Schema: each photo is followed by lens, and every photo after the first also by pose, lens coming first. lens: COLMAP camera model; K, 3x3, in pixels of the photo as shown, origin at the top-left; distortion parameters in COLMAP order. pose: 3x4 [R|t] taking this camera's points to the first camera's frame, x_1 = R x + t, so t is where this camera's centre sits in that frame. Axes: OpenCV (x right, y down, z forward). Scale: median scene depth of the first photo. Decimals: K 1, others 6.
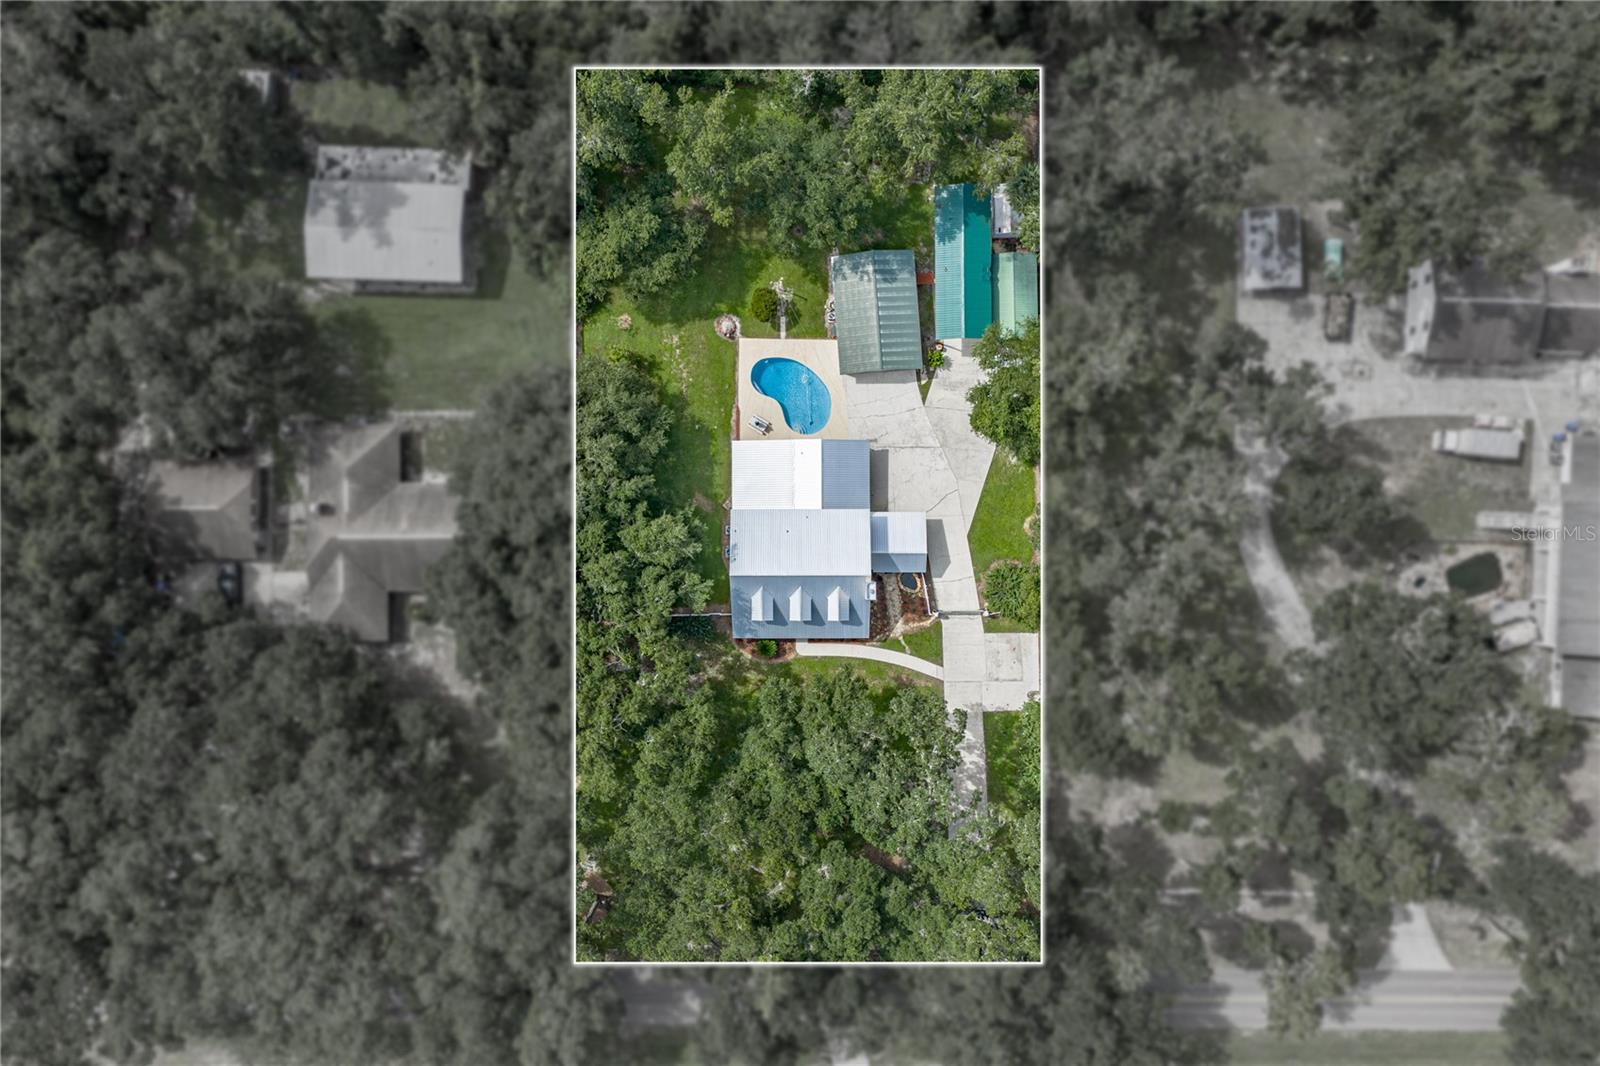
lens RADIAL K [[1365.3, 0, 800.0], [0, 1365.3, 533.0], [0, 0, 1]] dist [0.024600, -0.003361]
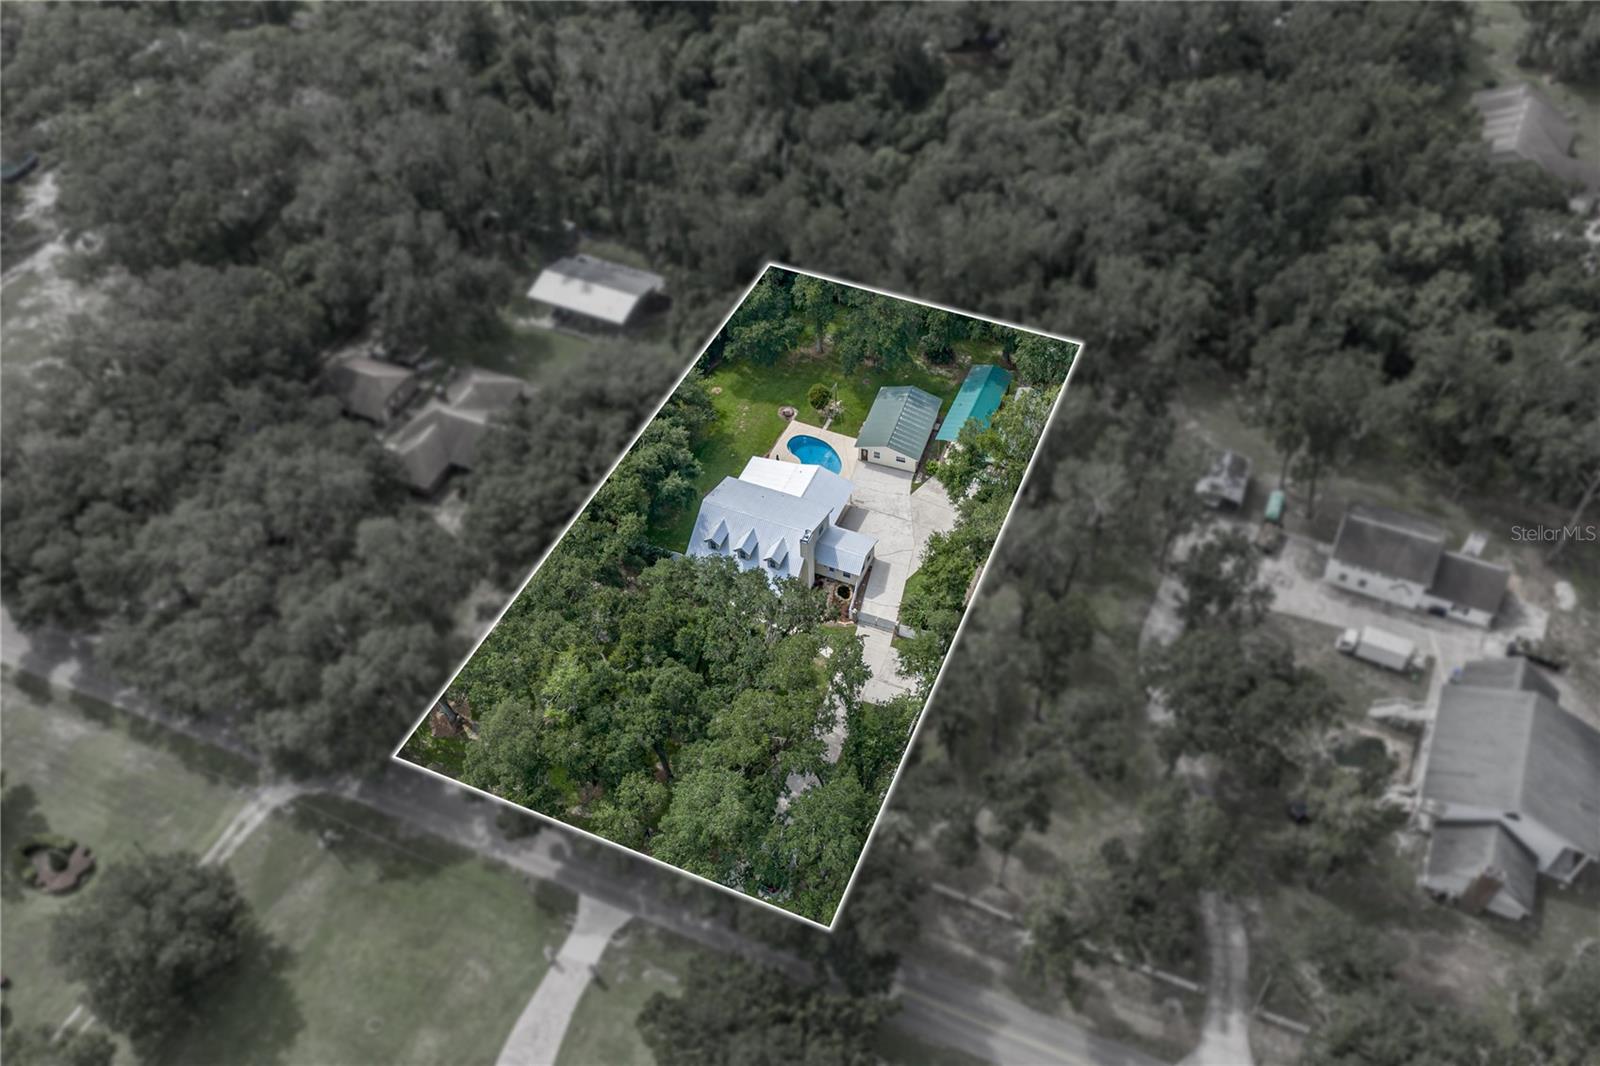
lens RADIAL K [[1365.3, 0, 800.0], [0, 1365.3, 533.0], [0, 0, 1]] dist [0.024600, -0.003361]
pose [[0.918070, 0.286838, -0.273626, 0.342186], [-0.396339, 0.677877, -0.619192, 0.717378], [0.007877, 0.676910, 0.736024, 0.135920]]
